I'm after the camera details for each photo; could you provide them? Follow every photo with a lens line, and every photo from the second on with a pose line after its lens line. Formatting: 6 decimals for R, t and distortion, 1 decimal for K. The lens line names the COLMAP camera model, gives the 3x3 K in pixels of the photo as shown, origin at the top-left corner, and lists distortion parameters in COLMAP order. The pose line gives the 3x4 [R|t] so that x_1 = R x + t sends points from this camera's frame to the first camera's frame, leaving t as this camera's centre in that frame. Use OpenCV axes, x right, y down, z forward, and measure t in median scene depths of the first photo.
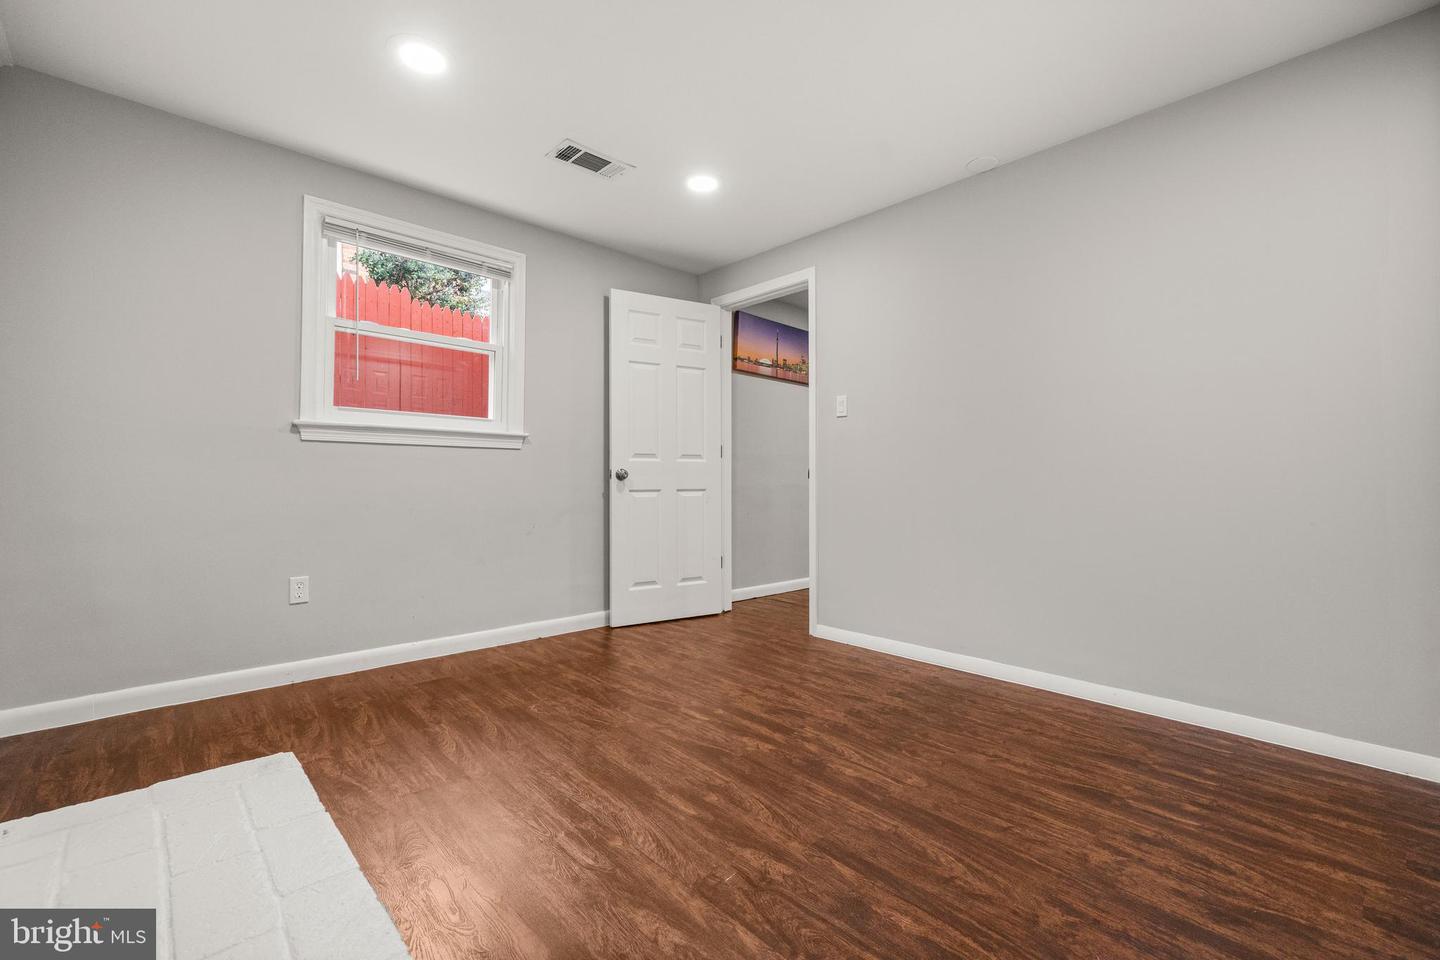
lens RADIAL K [[626.2, 0, 726.8], [0, 626.2, 483.7], [0, 0, 1]] dist [-0.005161, -0.000297]
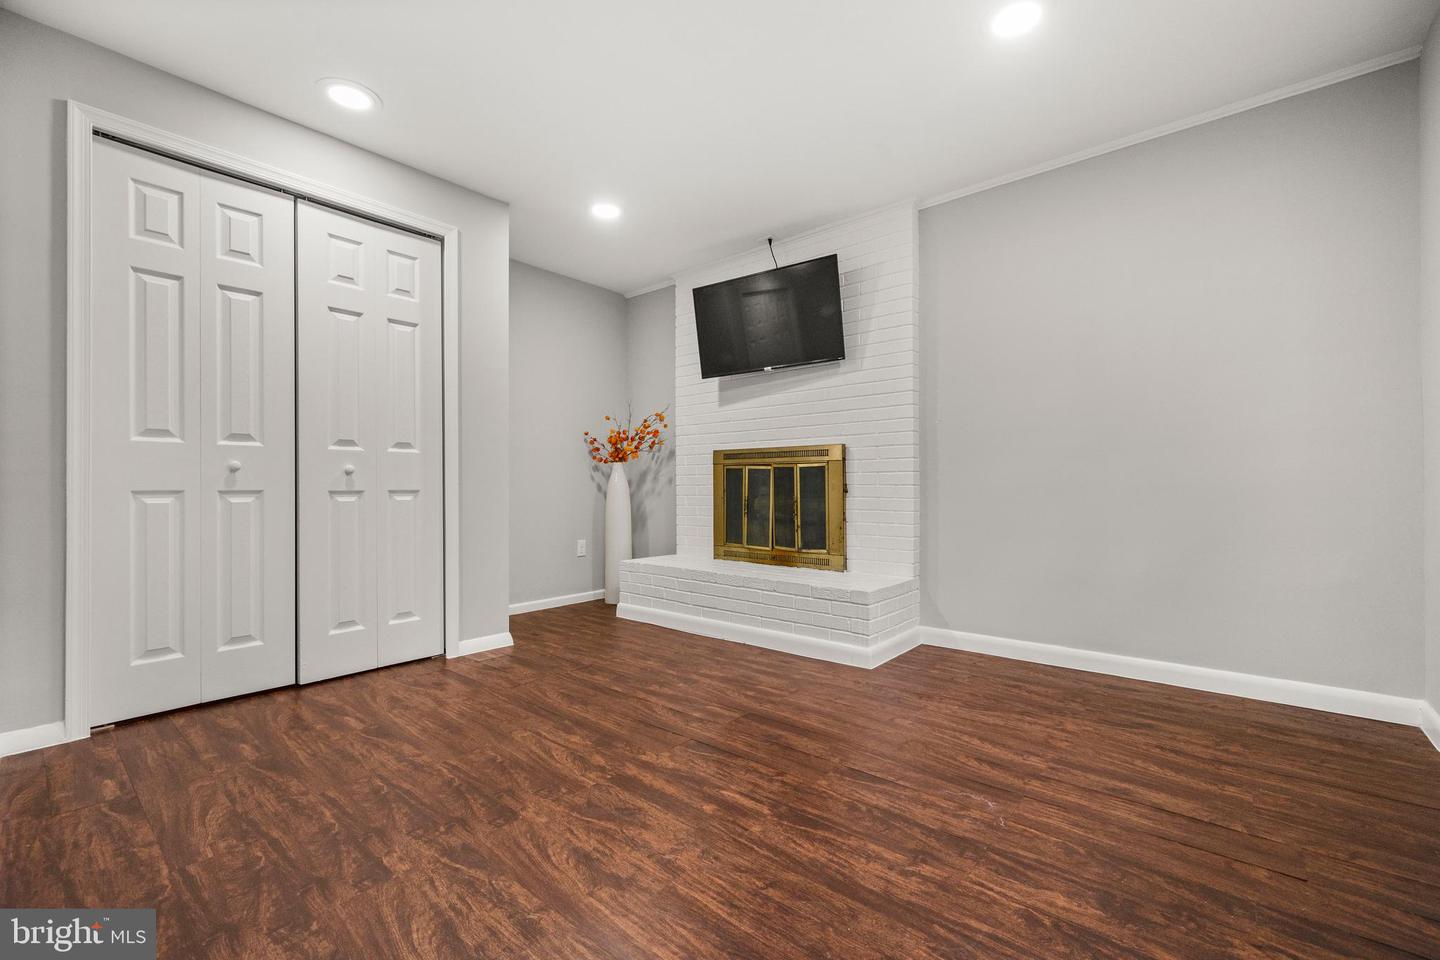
lens RADIAL K [[626.2, 0, 720.0], [0, 626.2, 480.7], [0, 0, 1]] dist [-0.005161, -0.000297]
pose [[-0.994603, -0.003309, -0.103699, 0.055357], [-0.002322, 0.999951, -0.009635, 0.023175], [0.103726, -0.009342, -0.994562, 1.943073]]
